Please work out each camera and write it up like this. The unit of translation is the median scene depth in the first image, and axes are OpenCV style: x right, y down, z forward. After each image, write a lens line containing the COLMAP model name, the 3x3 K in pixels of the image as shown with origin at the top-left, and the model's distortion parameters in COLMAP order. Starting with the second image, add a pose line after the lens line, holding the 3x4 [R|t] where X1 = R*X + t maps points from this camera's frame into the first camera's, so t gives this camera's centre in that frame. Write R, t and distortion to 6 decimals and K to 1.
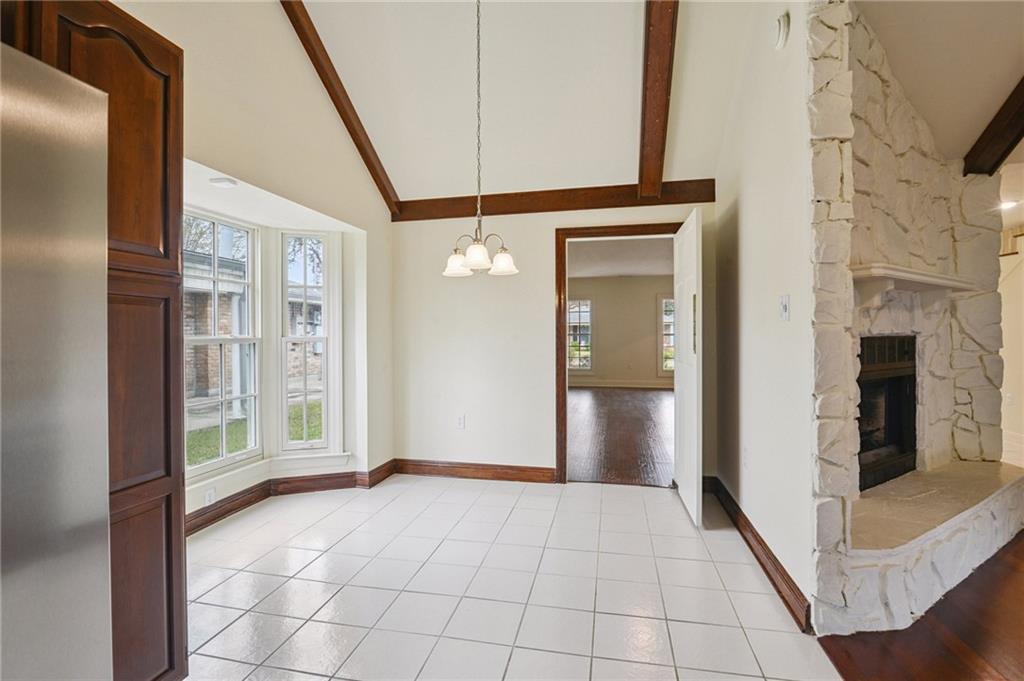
lens RADIAL K [[479.4, 0, 506.3], [0, 479.4, 341.8], [0, 0, 1]] dist [-0.002610, -0.000979]
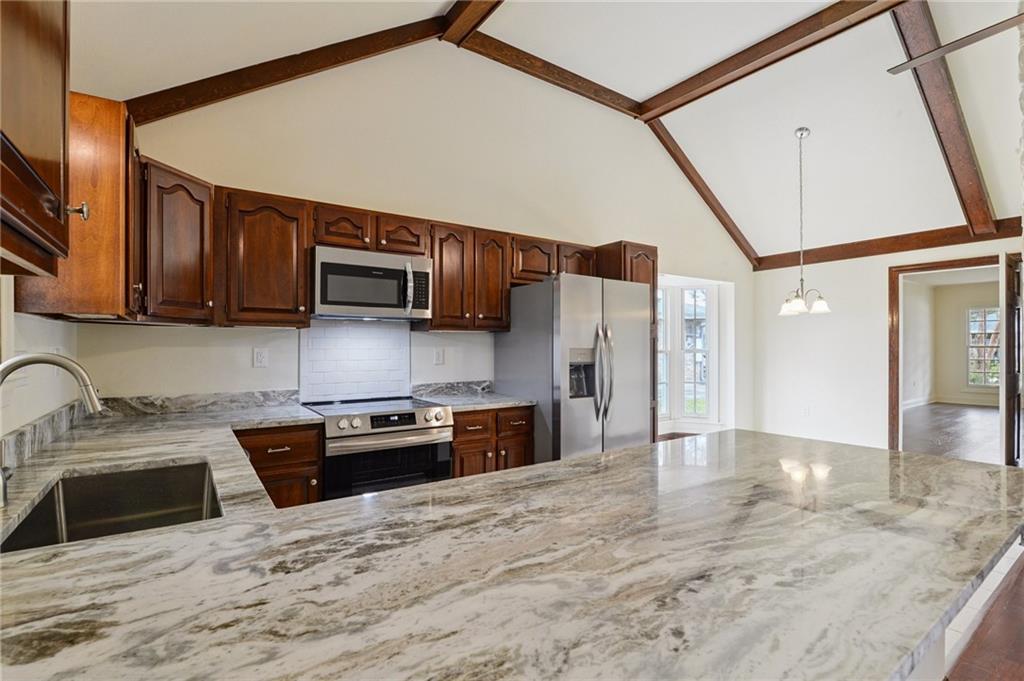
lens RADIAL K [[479.4, 0, 506.3], [0, 479.4, 341.8], [0, 0, 1]] dist [-0.002610, -0.000979]
pose [[0.732439, -0.006651, -0.680800, 0.225442], [-0.007357, 0.999817, -0.017683, -0.004943], [0.680793, 0.017961, 0.732256, -0.643421]]
